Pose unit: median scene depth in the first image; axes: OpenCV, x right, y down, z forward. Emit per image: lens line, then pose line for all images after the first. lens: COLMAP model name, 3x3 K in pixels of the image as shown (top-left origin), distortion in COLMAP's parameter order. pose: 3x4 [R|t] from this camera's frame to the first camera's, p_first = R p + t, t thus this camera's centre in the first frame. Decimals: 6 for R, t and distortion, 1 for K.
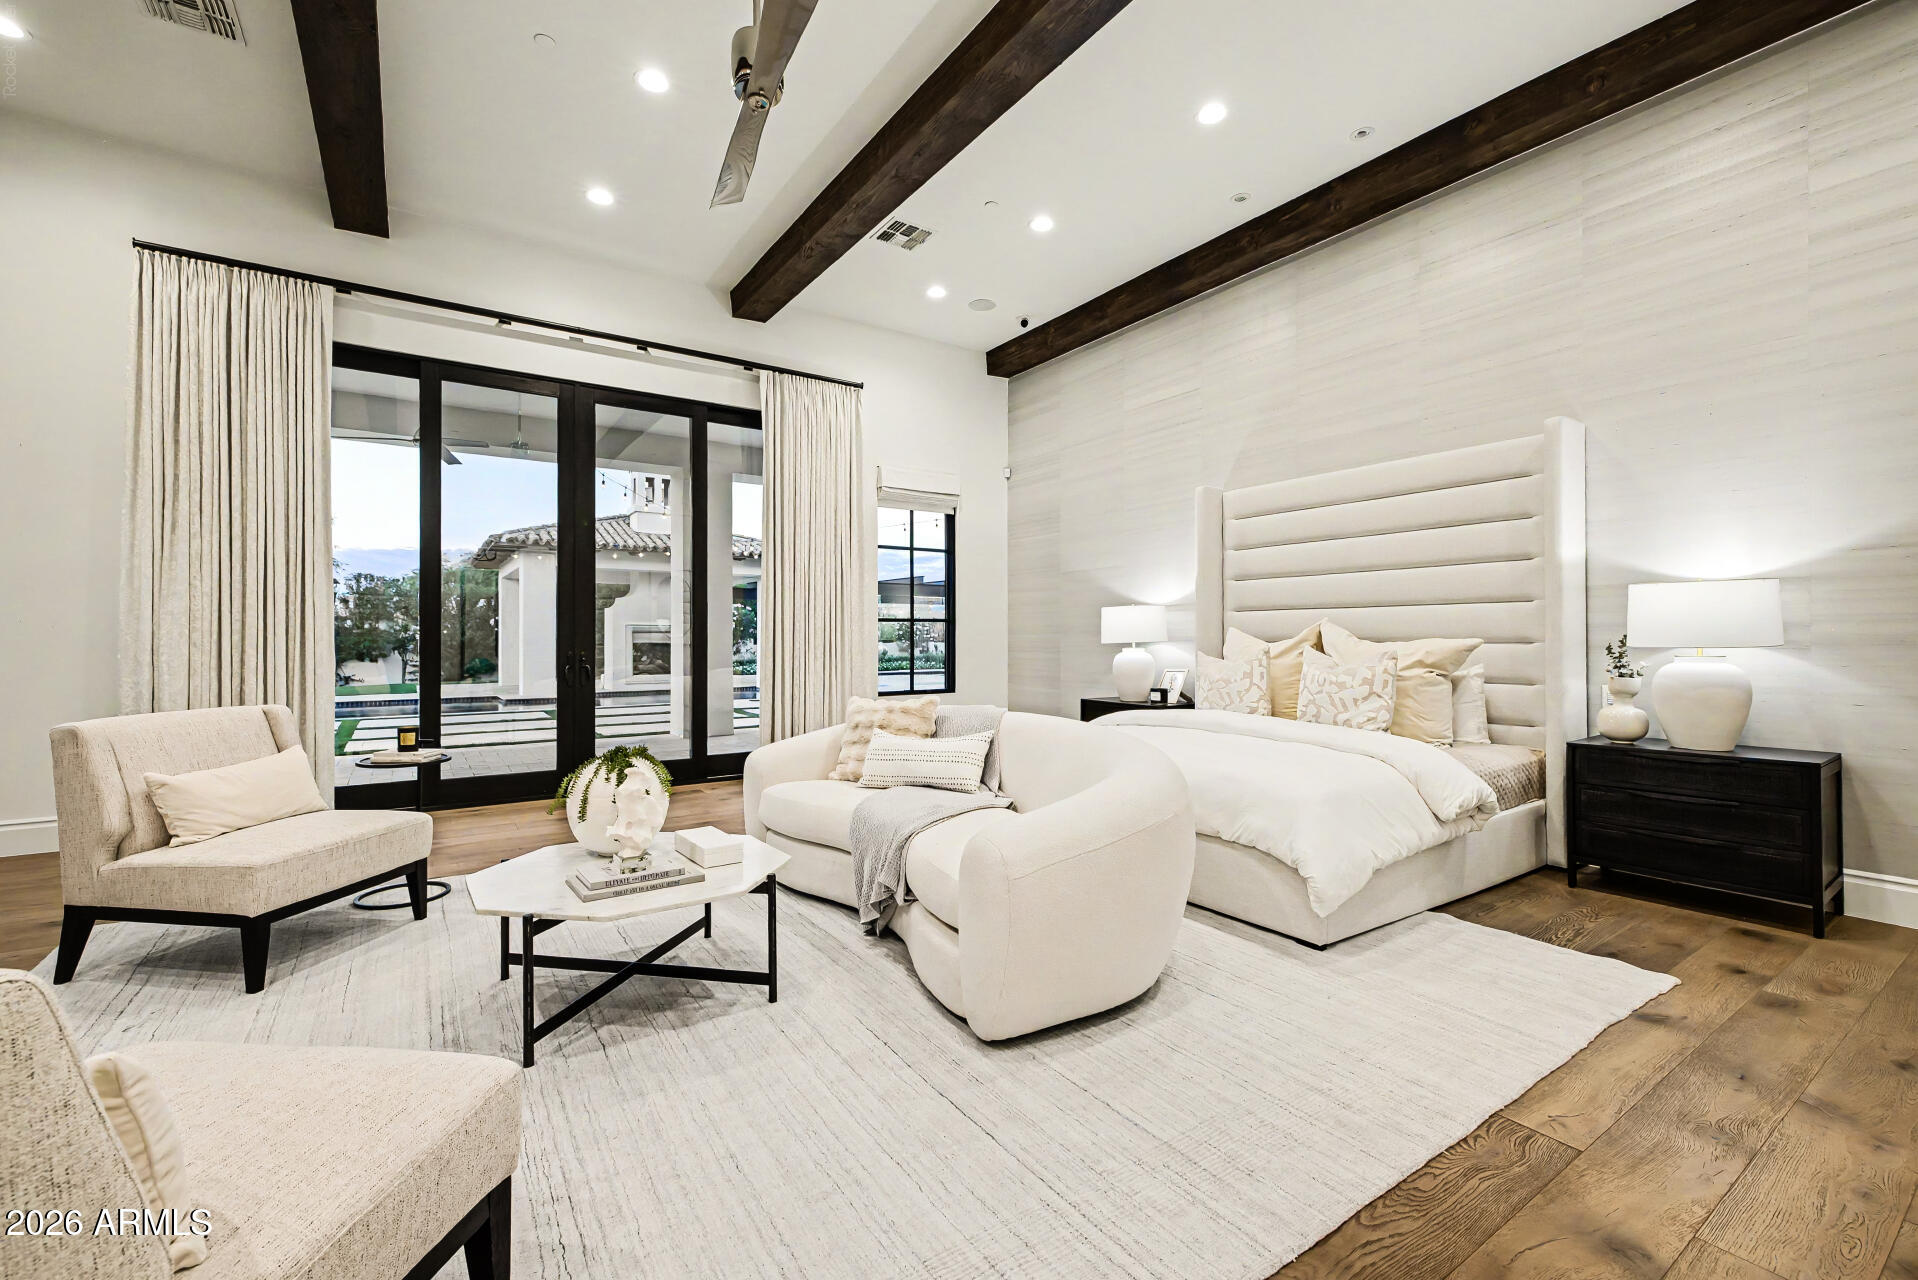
lens RADIAL K [[811.9, 0, 973.4], [0, 811.9, 630.3], [0, 0, 1]] dist [0.001740, -0.000657]
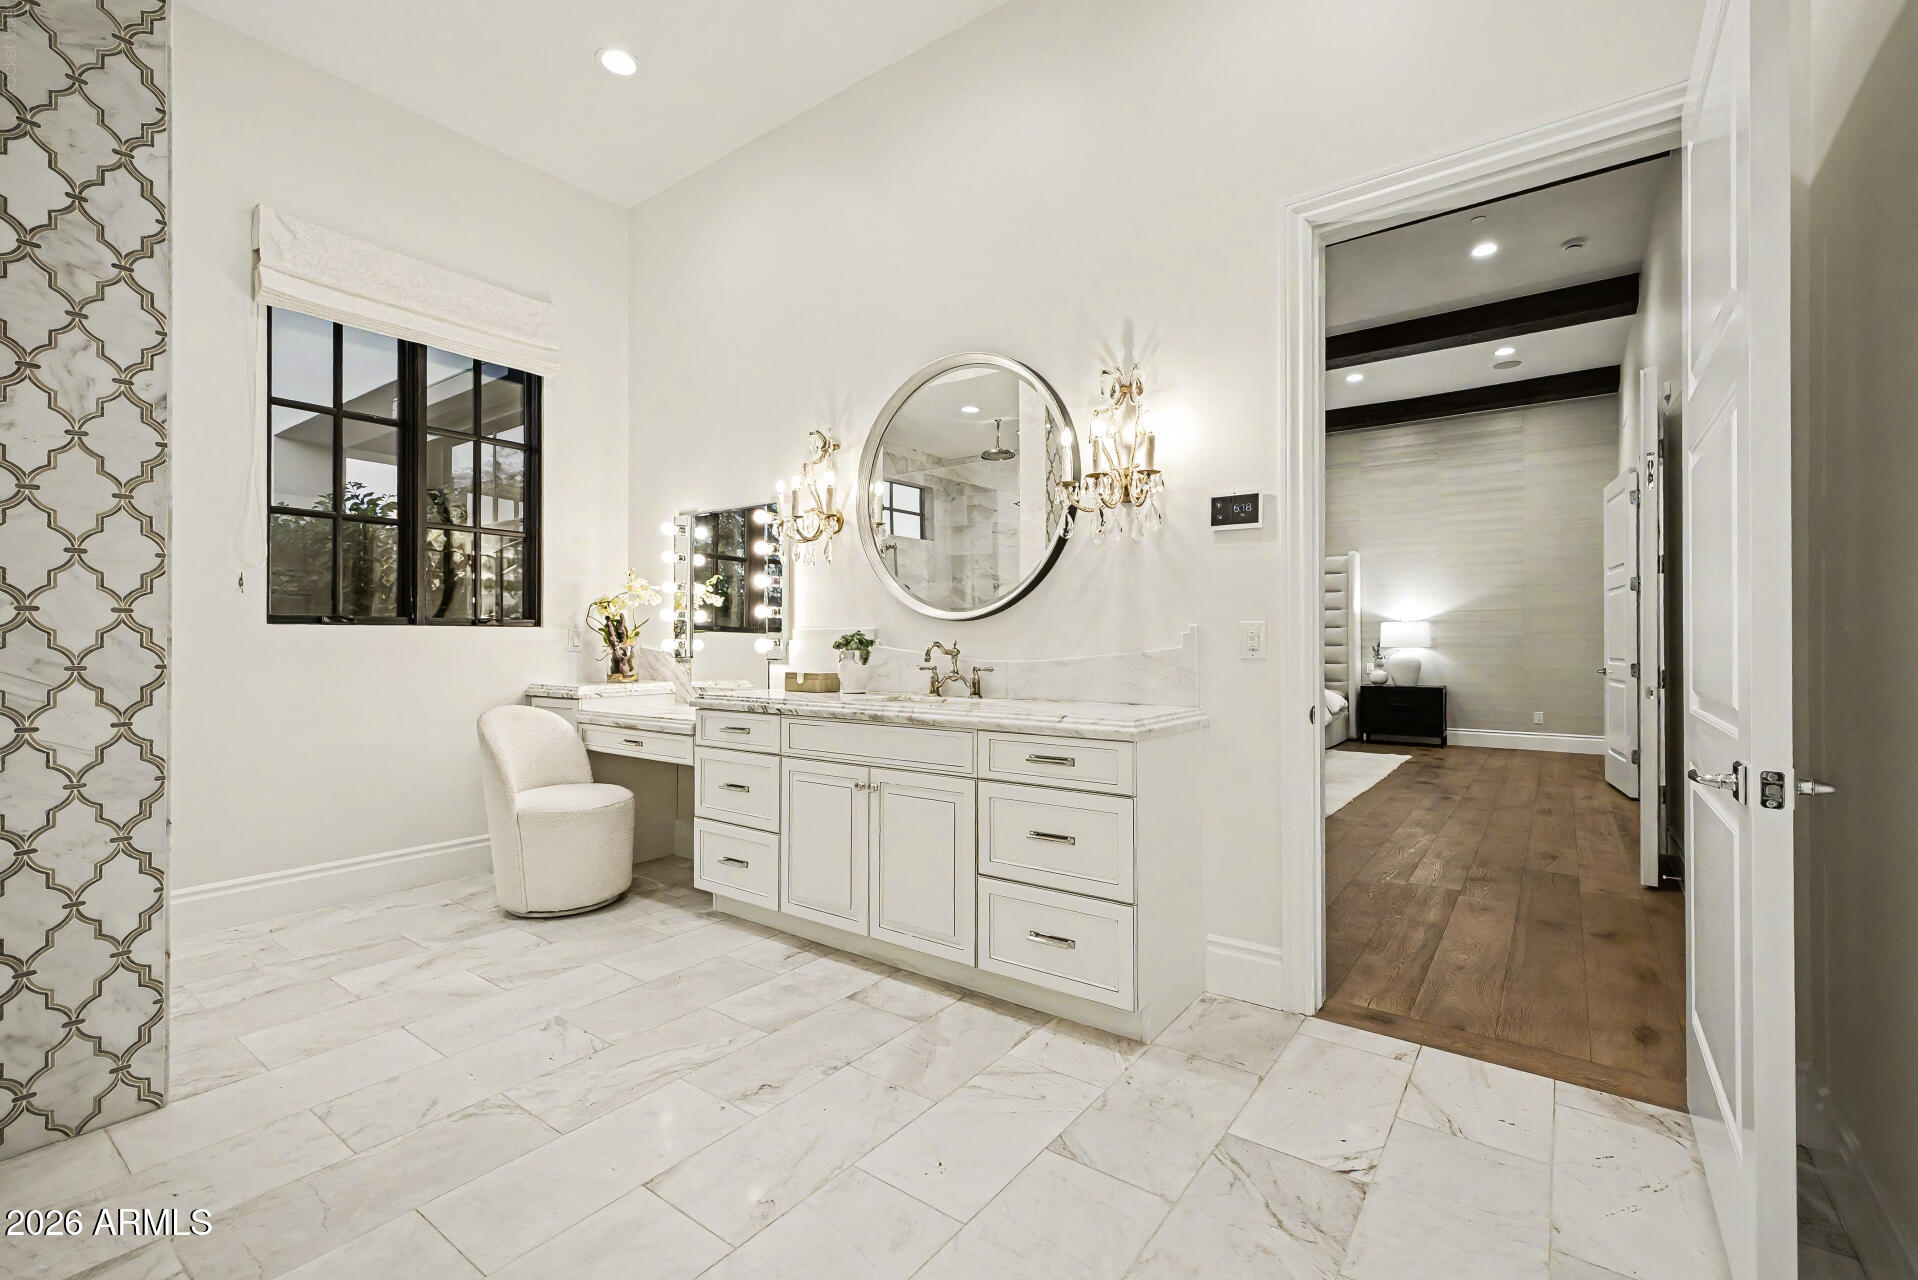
lens RADIAL K [[811.9, 0, 950.8], [0, 811.9, 646.1], [0, 0, 1]] dist [0.001740, -0.000657]
pose [[0.960614, 0.000326, 0.277886, -1.145553], [-0.003089, 0.999950, 0.009505, -0.001730], [-0.277869, -0.009989, 0.960567, -1.021920]]
